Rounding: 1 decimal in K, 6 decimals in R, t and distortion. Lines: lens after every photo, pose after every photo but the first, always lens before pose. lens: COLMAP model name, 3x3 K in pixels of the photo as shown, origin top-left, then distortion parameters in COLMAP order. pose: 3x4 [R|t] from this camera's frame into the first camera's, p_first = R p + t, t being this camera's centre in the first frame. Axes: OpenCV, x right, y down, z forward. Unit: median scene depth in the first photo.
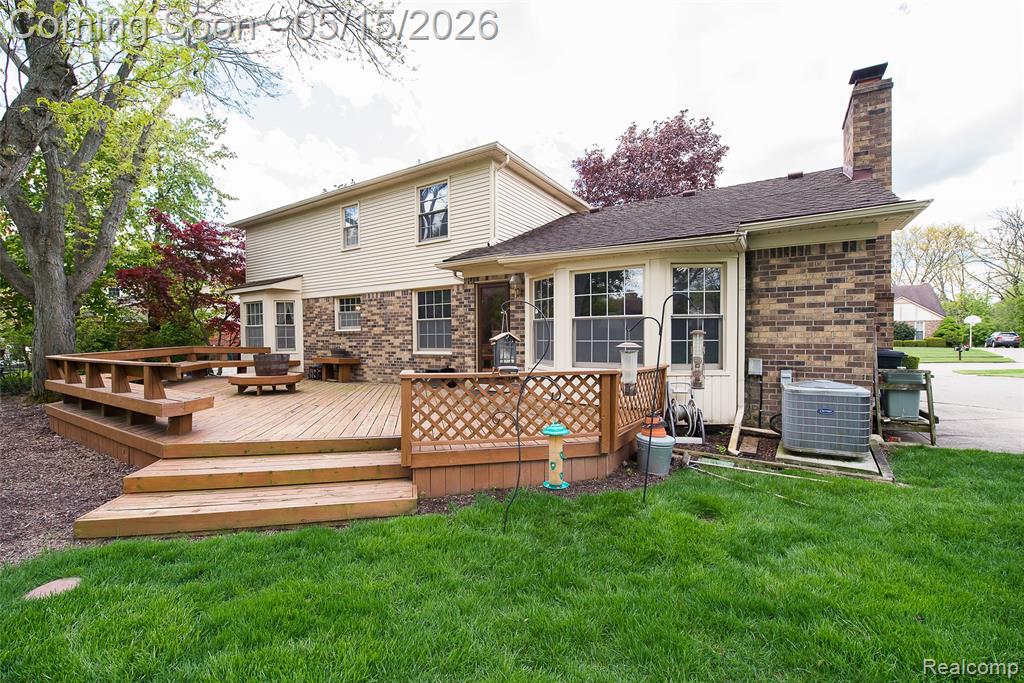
lens RADIAL K [[428.1, 0, 512.0], [0, 428.1, 341.5], [0, 0, 1]] dist [-0.002684, -0.000083]
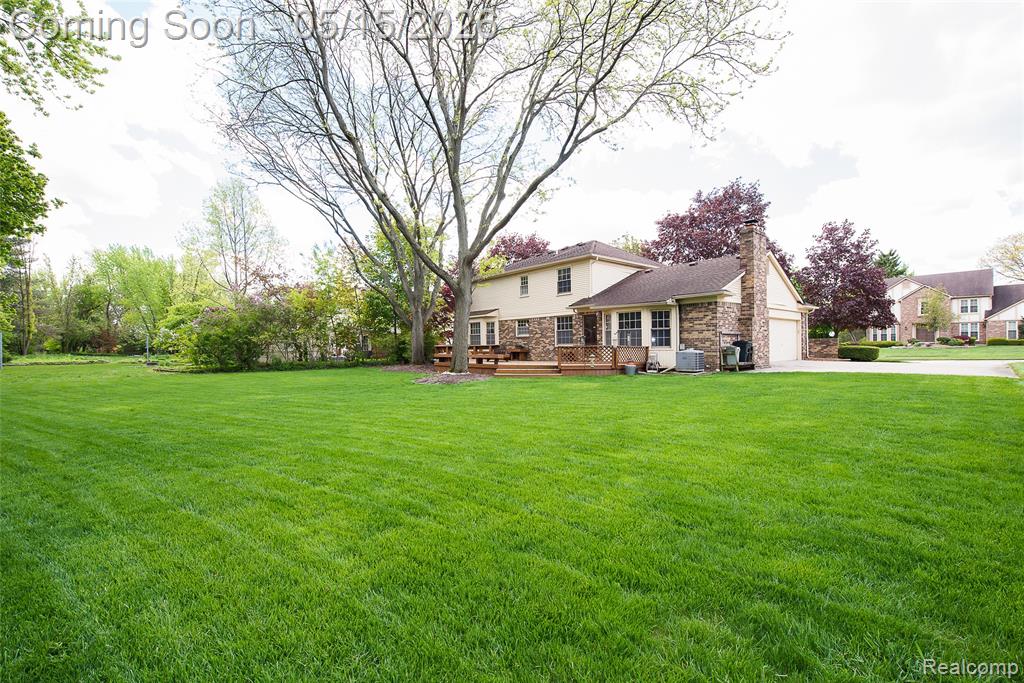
lens RADIAL K [[428.1, 0, 512.0], [0, 428.1, 341.5], [0, 0, 1]] dist [-0.002684, -0.000083]
pose [[0.957191, -0.008621, -0.289330, 0.179648], [0.004350, 0.999872, -0.015403, 0.035554], [0.289426, 0.013485, 0.957105, -1.097049]]
